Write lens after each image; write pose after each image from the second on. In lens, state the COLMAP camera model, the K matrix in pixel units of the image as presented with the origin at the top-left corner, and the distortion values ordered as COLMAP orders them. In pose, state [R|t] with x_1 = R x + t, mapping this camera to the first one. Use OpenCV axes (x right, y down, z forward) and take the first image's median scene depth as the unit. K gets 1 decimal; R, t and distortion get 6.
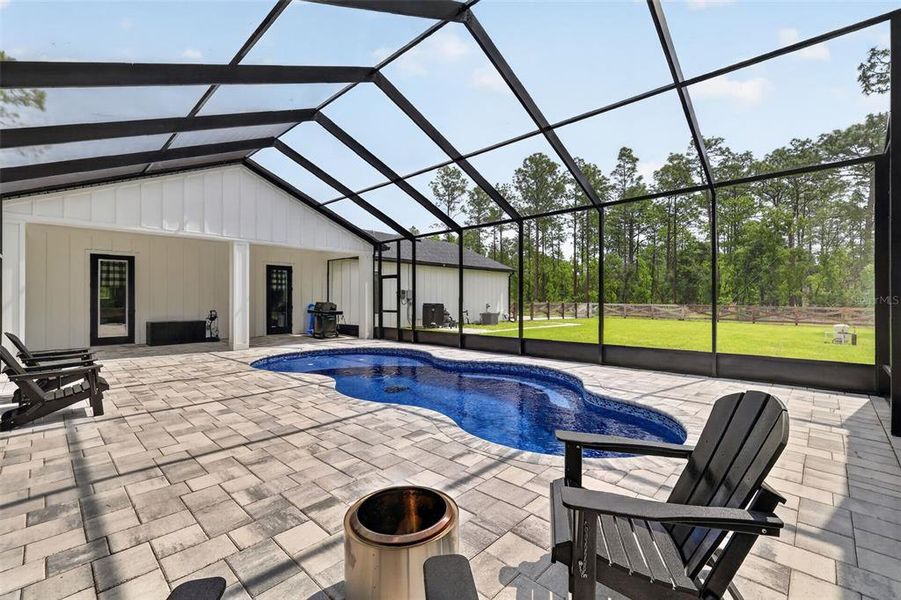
lens RADIAL K [[394.5, 0, 450.5], [0, 394.5, 295.1], [0, 0, 1]] dist [0.003501, 0.000643]
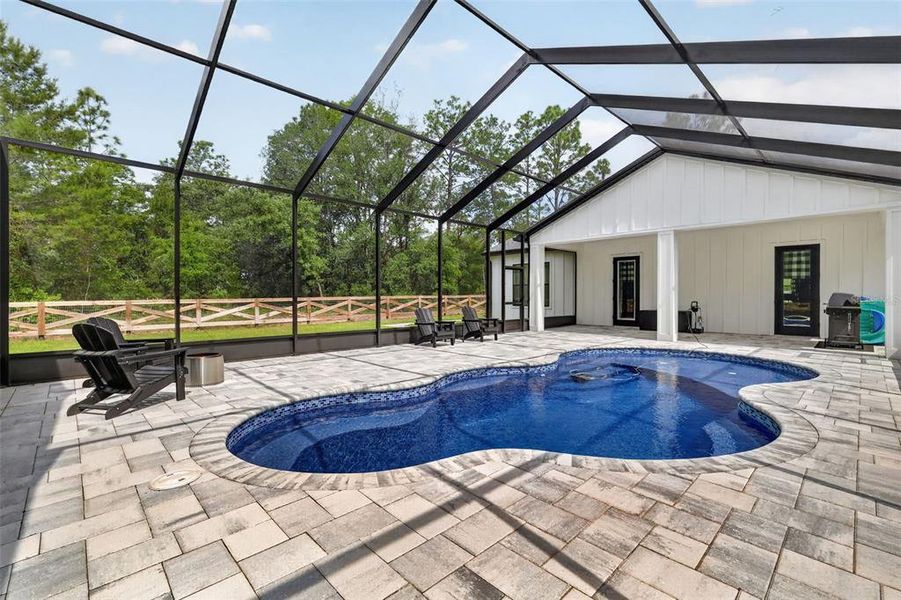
lens RADIAL K [[390.1, 0, 452.3], [0, 390.1, 295.9], [0, 0, 1]] dist [0.000271, -0.000172]
pose [[-0.039355, 0.008397, -0.999190, 0.453290], [0.016047, 0.999841, 0.007770, 0.008949], [0.999096, -0.015729, -0.039484, 0.491132]]
